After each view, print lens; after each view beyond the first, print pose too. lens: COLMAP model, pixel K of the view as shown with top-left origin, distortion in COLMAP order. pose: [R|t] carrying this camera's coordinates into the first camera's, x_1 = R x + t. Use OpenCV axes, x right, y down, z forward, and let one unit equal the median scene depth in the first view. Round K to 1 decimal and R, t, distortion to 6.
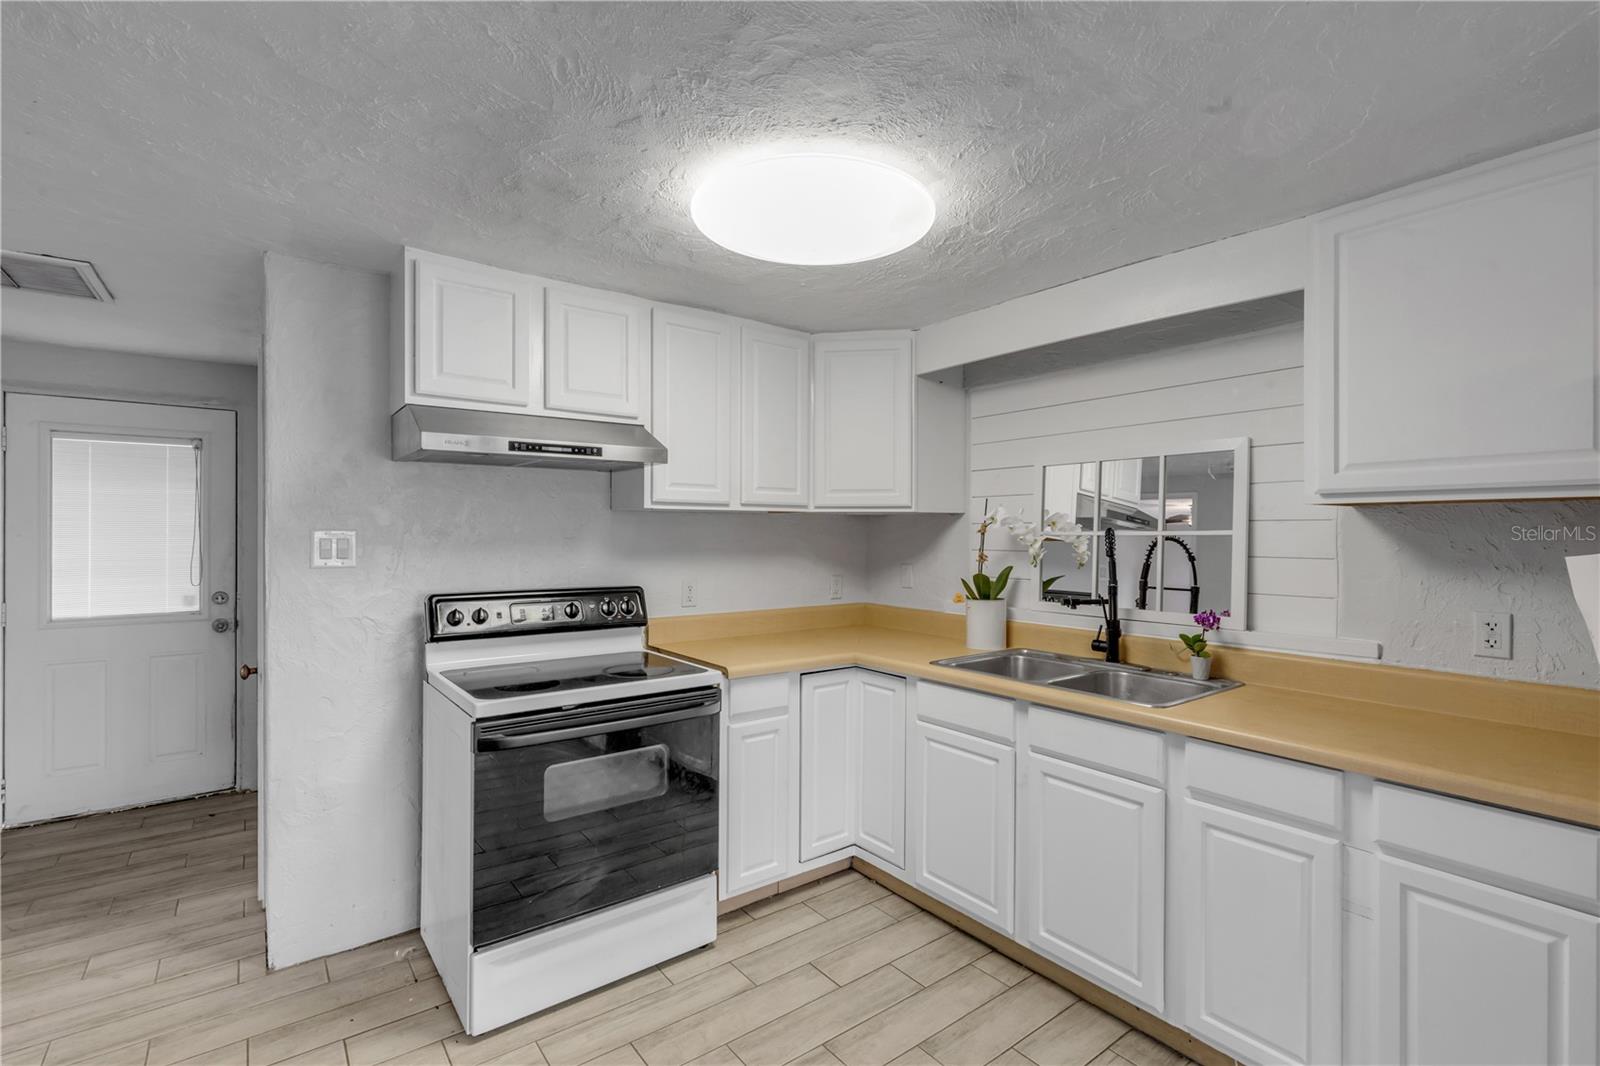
lens RADIAL K [[722.4, 0, 774.9], [0, 722.4, 533.9], [0, 0, 1]] dist [-0.000887, 0.000813]
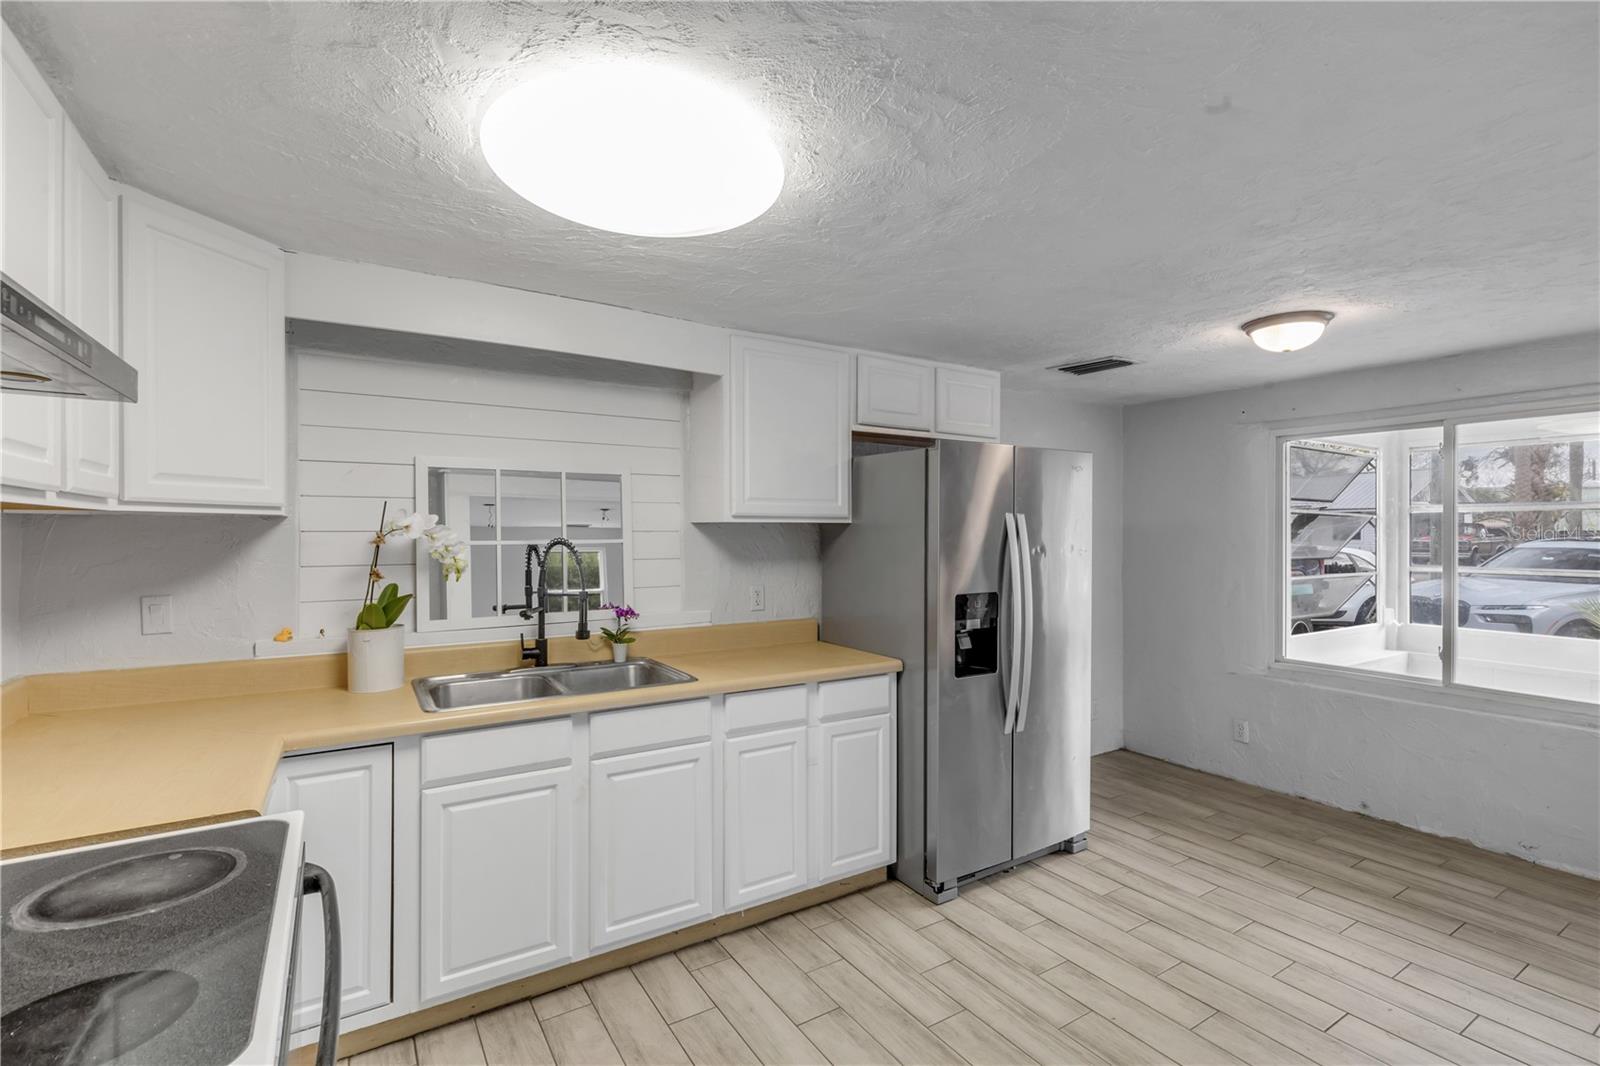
lens RADIAL K [[722.4, 0, 819.0], [0, 722.4, 530.9], [0, 0, 1]] dist [-0.000887, 0.000813]
pose [[0.061029, -0.002754, 0.998132, -0.591383], [-0.000904, 0.999996, 0.002814, -0.022291], [-0.998136, -0.001074, 0.061026, 0.577468]]
